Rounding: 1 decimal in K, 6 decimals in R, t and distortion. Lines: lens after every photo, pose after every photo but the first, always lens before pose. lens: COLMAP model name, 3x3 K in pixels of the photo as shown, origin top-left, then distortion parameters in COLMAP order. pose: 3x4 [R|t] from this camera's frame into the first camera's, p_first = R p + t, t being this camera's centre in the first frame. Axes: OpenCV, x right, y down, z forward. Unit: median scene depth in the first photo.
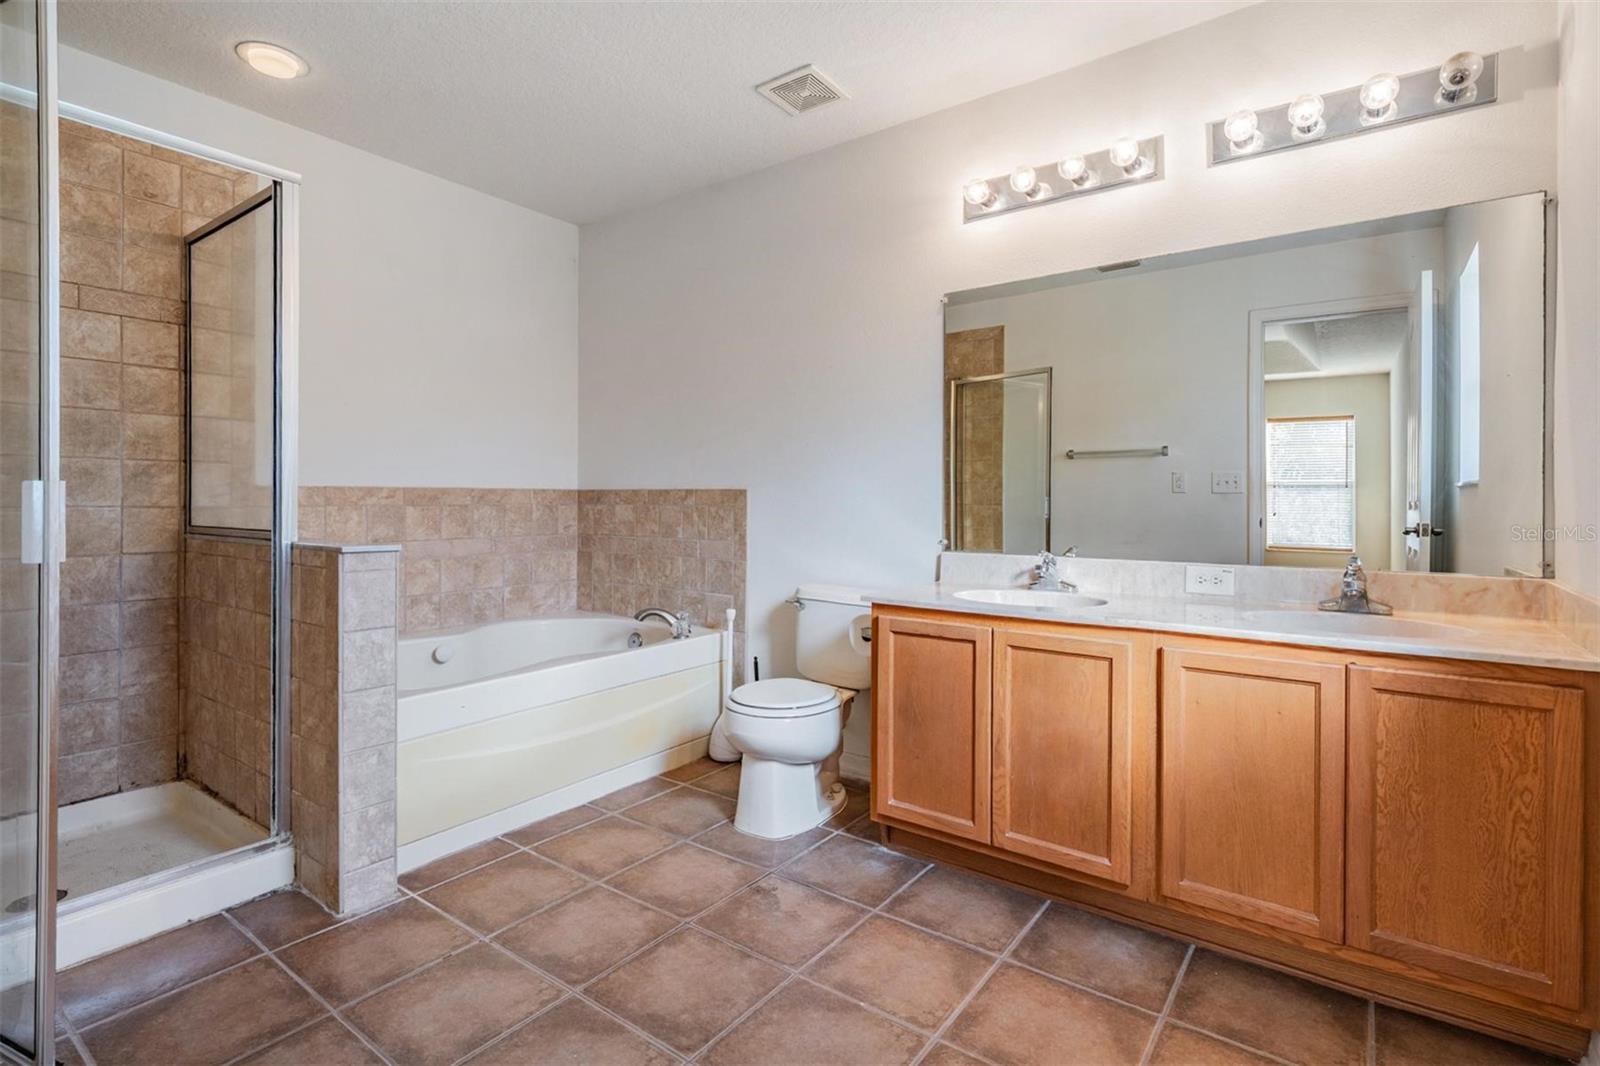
lens RADIAL K [[770.5, 0, 799.5], [0, 770.5, 517.3], [0, 0, 1]] dist [-0.001582, 0.000315]
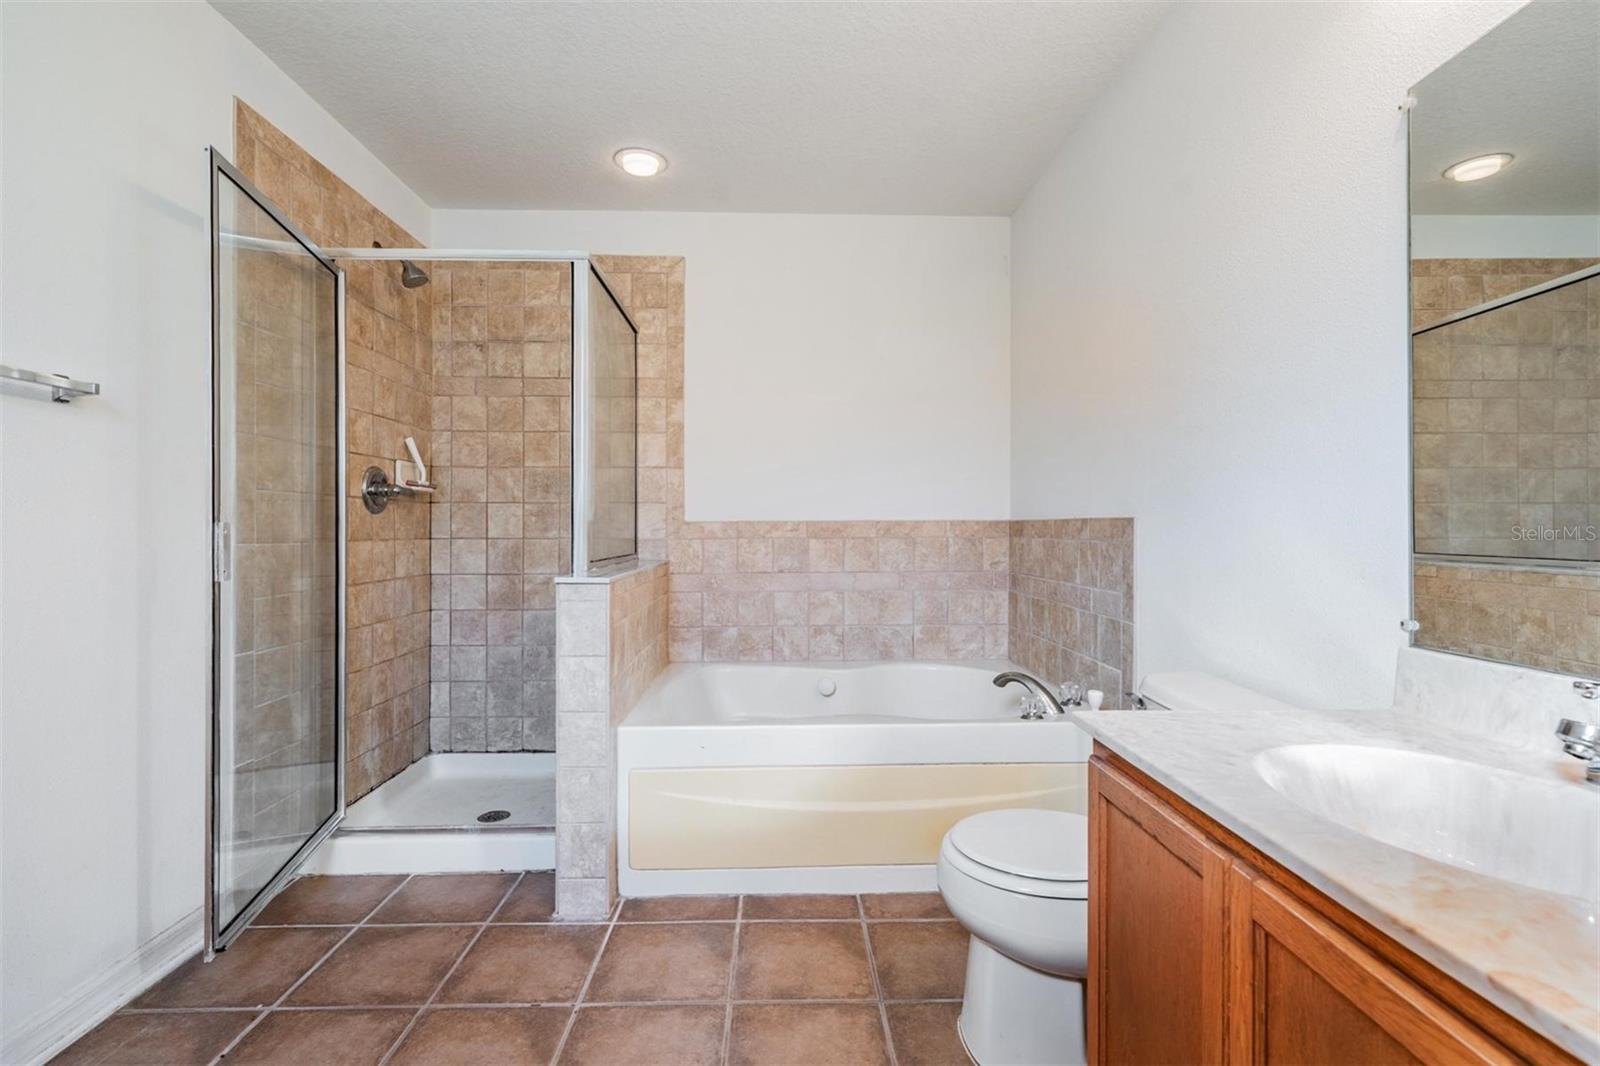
lens RADIAL K [[733.5, 0, 797.4], [0, 733.5, 532.6], [0, 0, 1]] dist [-0.001106, -0.000440]
pose [[0.613919, 0.000045, -0.789369, 0.275837], [-0.015330, 0.999812, -0.011866, -0.011425], [0.789220, 0.019385, 0.613805, 0.394899]]
